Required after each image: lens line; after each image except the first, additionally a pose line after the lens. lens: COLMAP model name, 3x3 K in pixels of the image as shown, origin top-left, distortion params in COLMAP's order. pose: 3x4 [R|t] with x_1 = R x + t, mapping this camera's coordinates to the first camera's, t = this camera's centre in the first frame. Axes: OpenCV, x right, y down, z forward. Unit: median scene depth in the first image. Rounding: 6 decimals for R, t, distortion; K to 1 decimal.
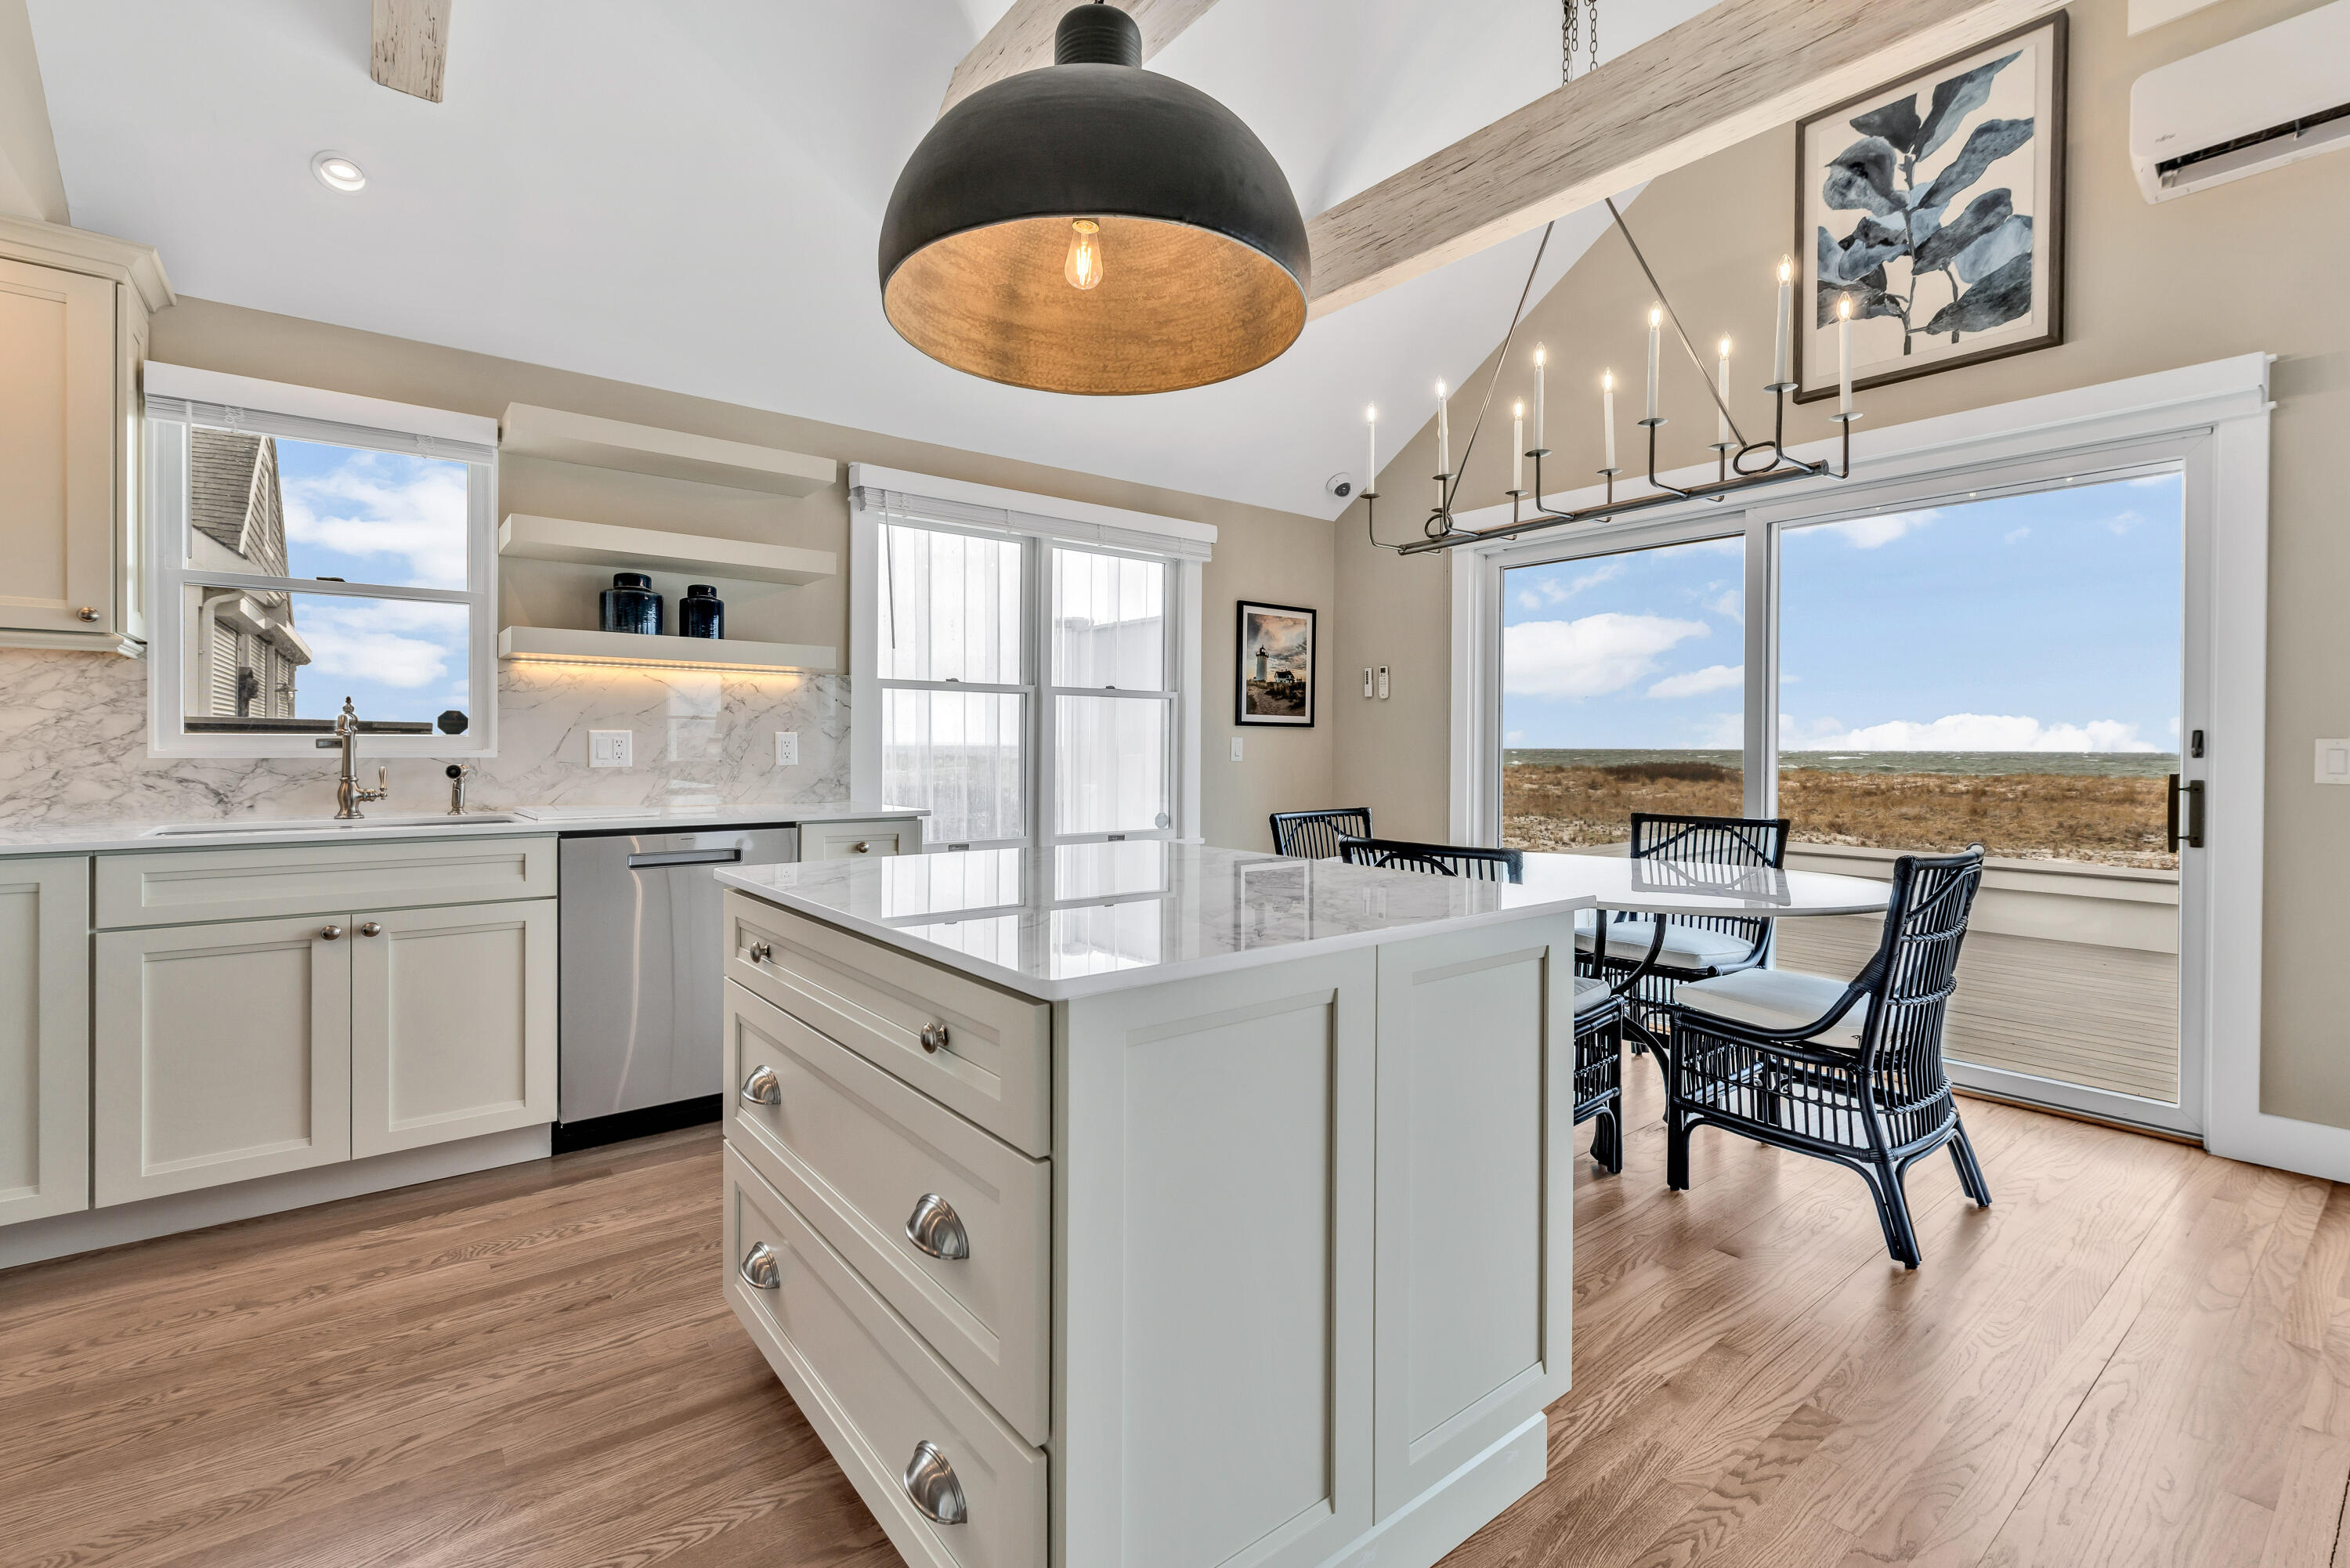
lens RADIAL K [[1032.4, 0, 1182.1], [0, 1032.4, 751.2], [0, 0, 1]] dist [0.001030, 0.000910]
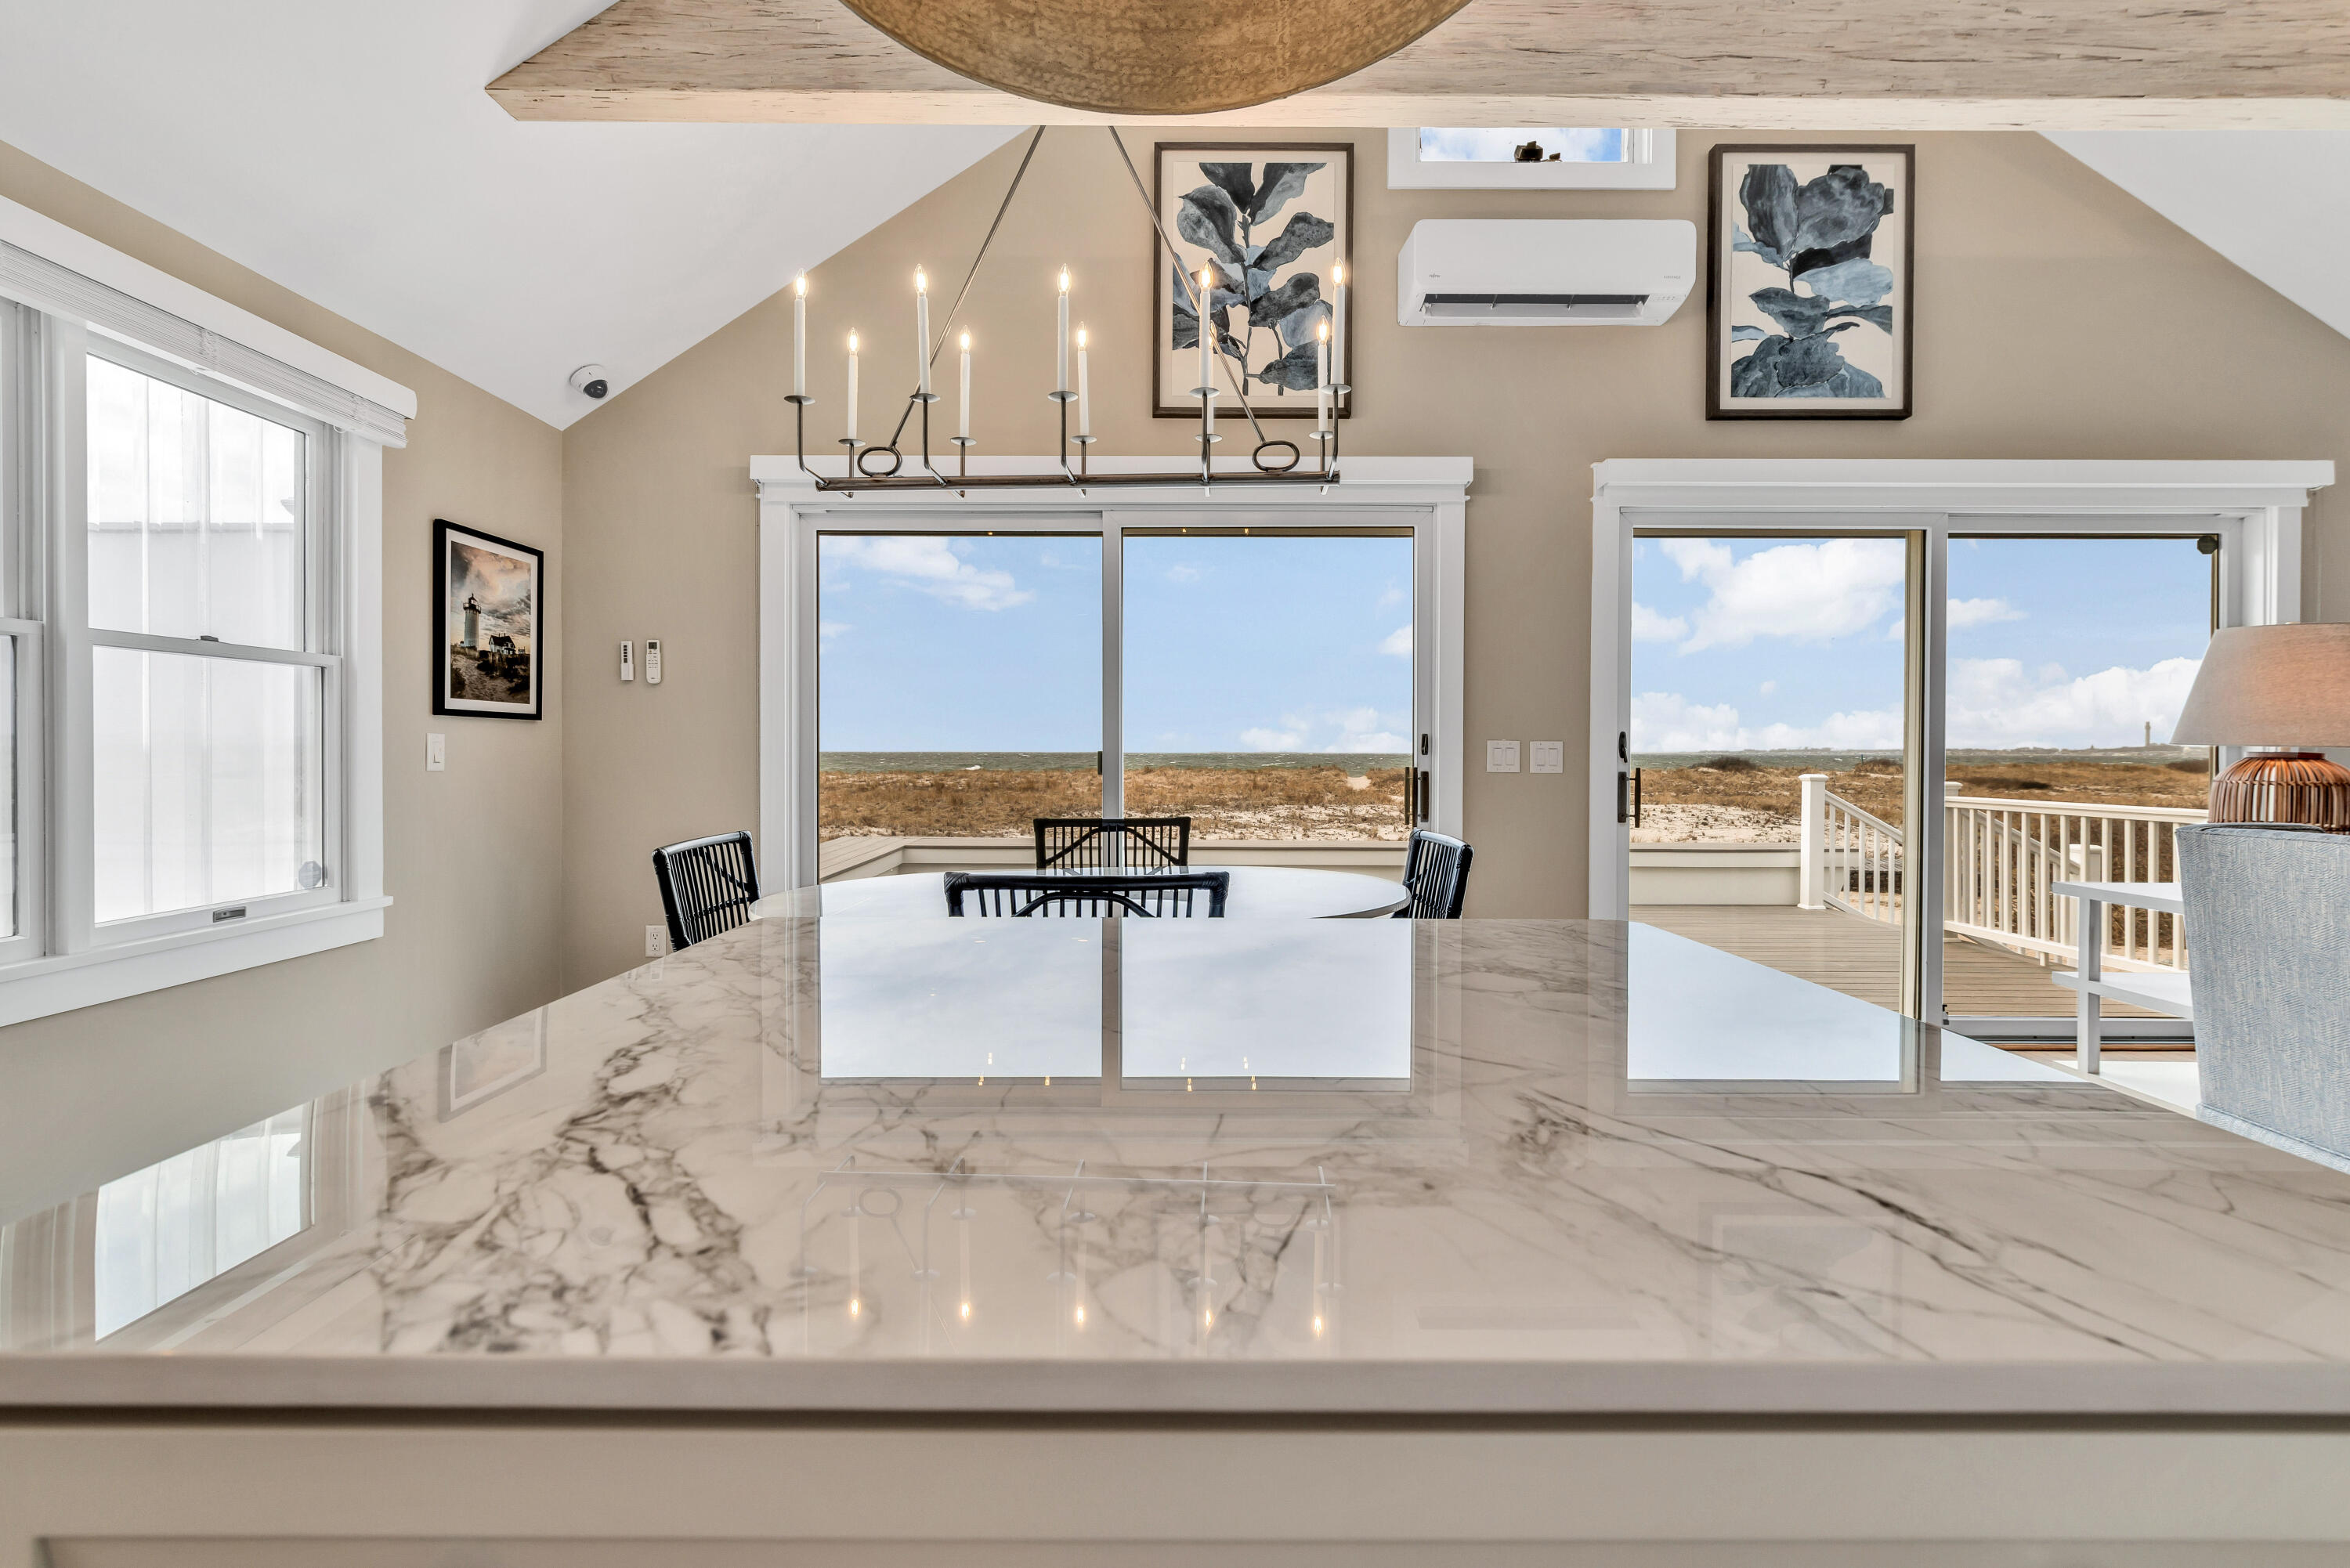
lens RADIAL K [[1032.4, 0, 1165.0], [0, 1032.4, 767.6], [0, 0, 1]] dist [0.001030, 0.000910]
pose [[0.635201, -0.017339, 0.772152, -0.222107], [0.006207, 0.999830, 0.017345, -0.000860], [-0.772322, -0.006225, 0.635201, 0.351523]]
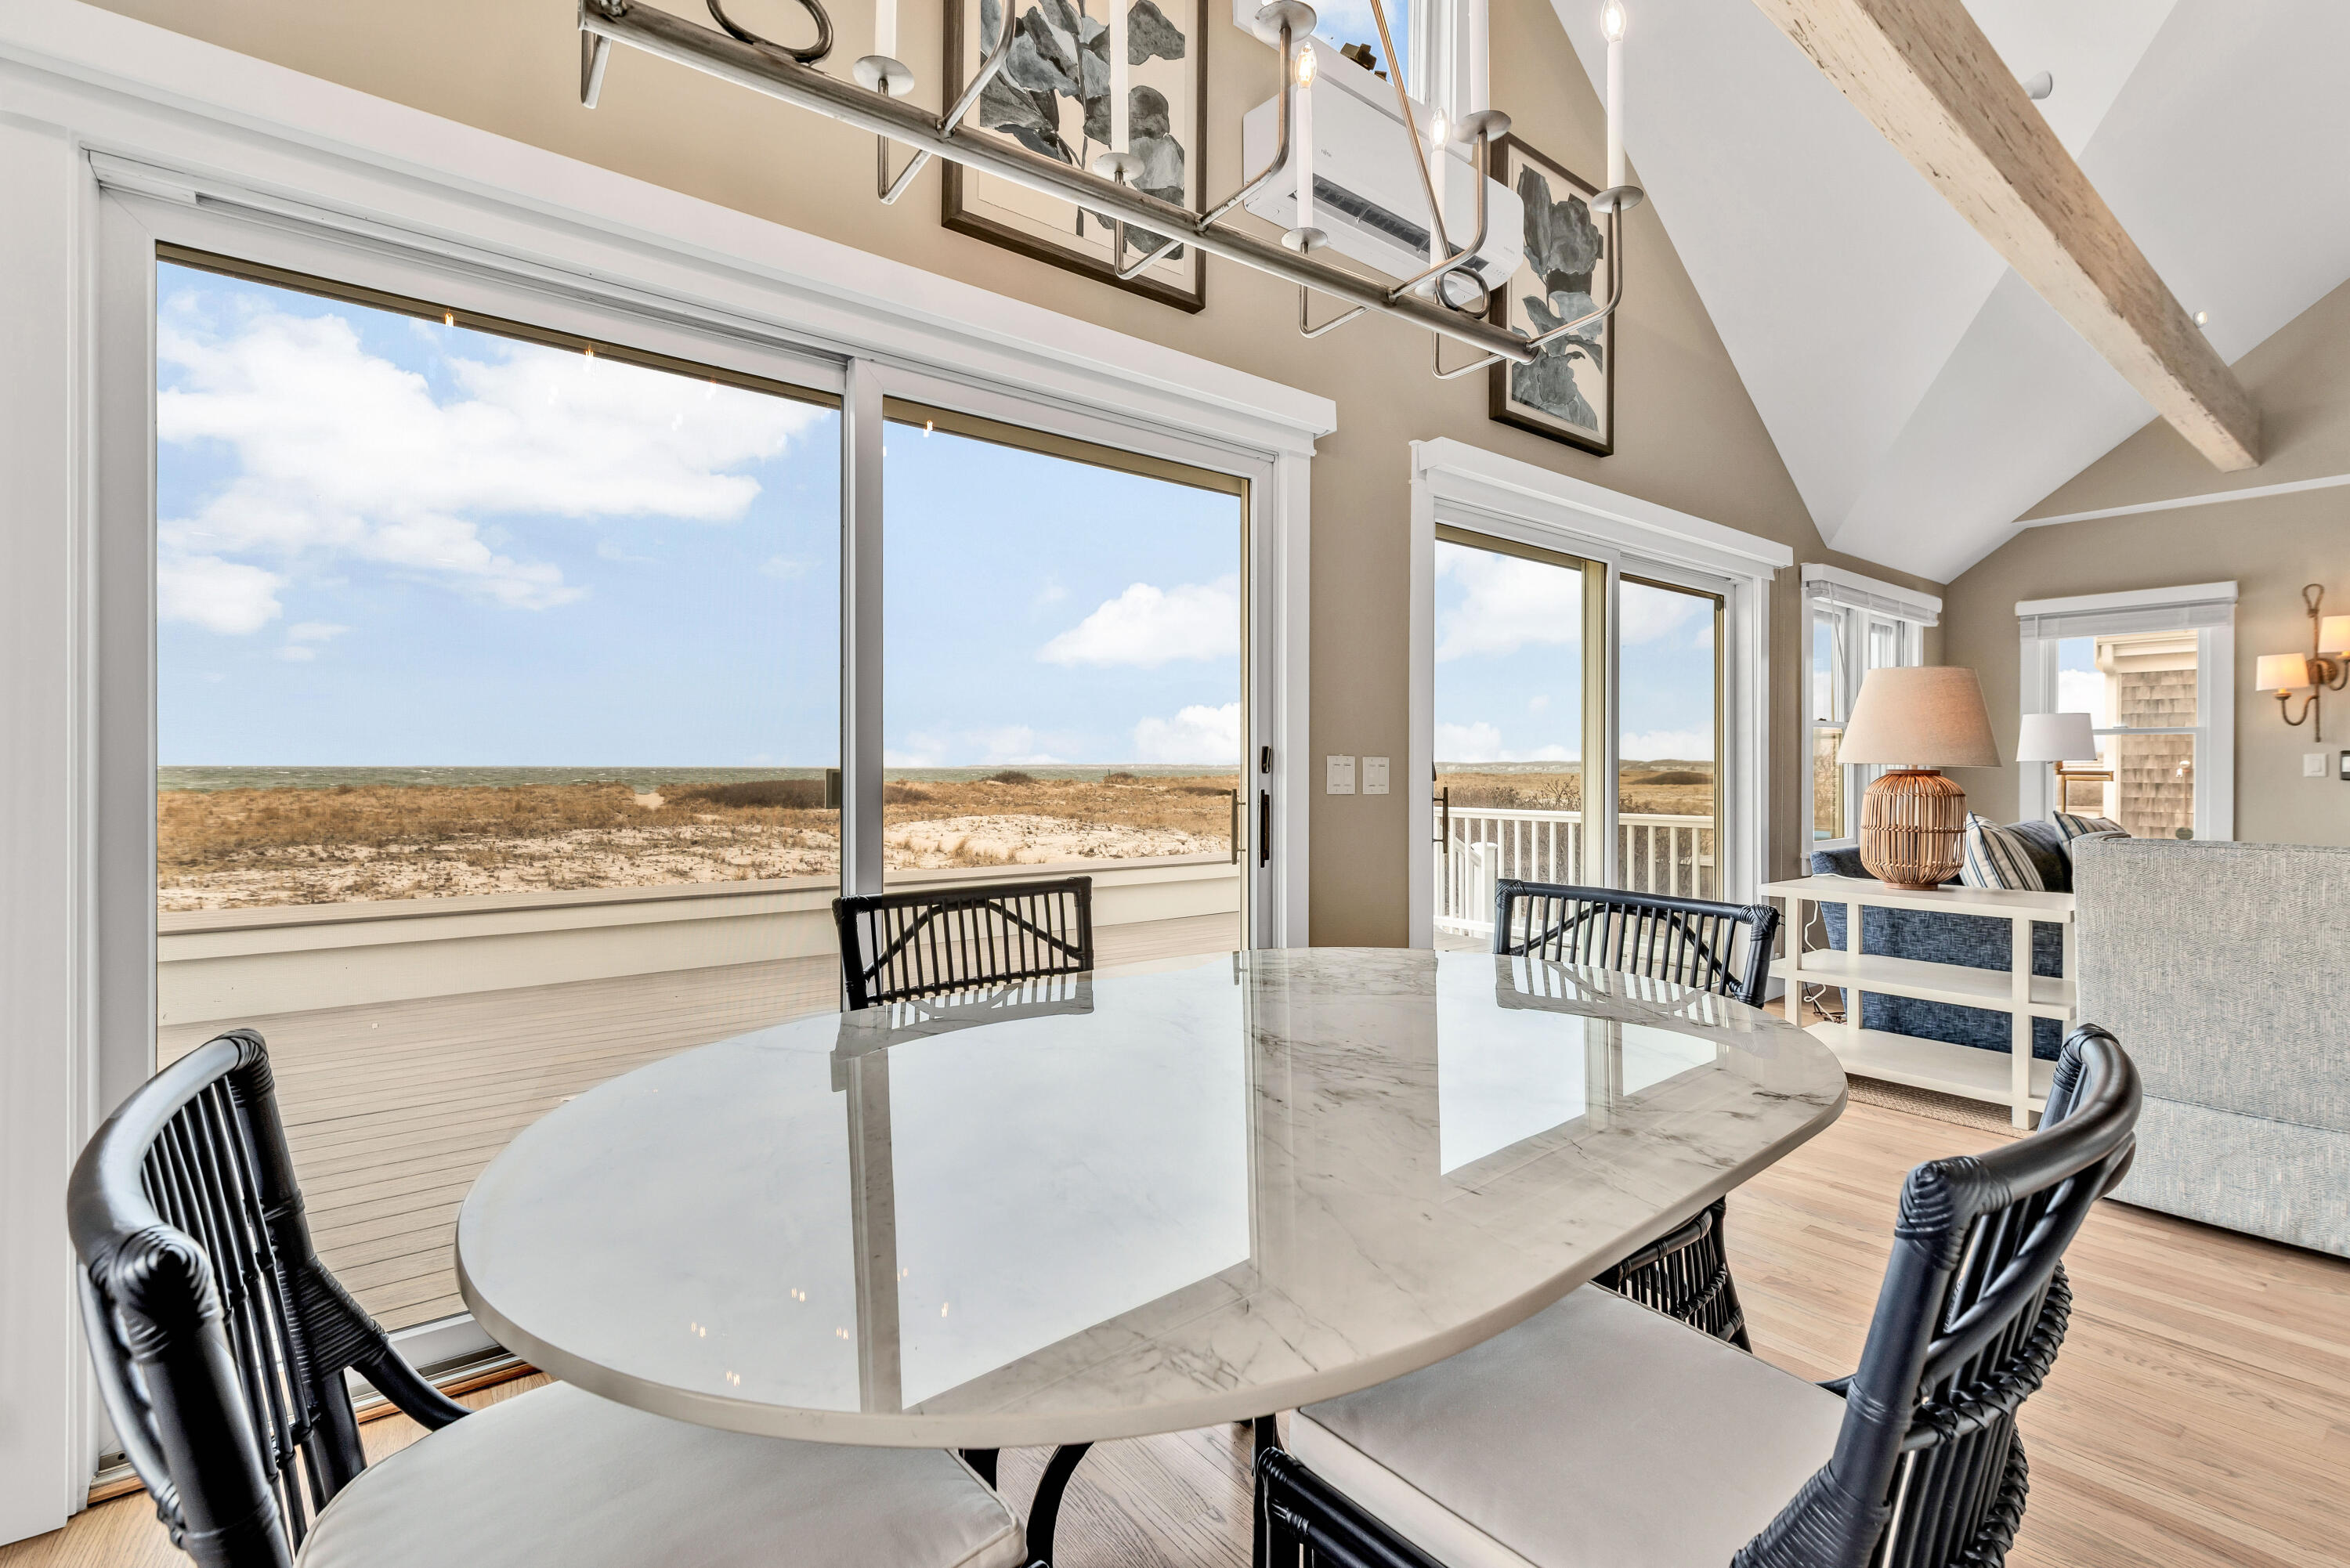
lens RADIAL K [[1032.4, 0, 1175.6], [0, 1032.4, 767.6], [0, 0, 1]] dist [0.001030, 0.000910]
pose [[0.010653, -0.006887, 0.999920, -0.045023], [0.002311, 0.999974, 0.006863, -0.004444], [-0.999941, 0.002237, 0.010669, 0.914895]]
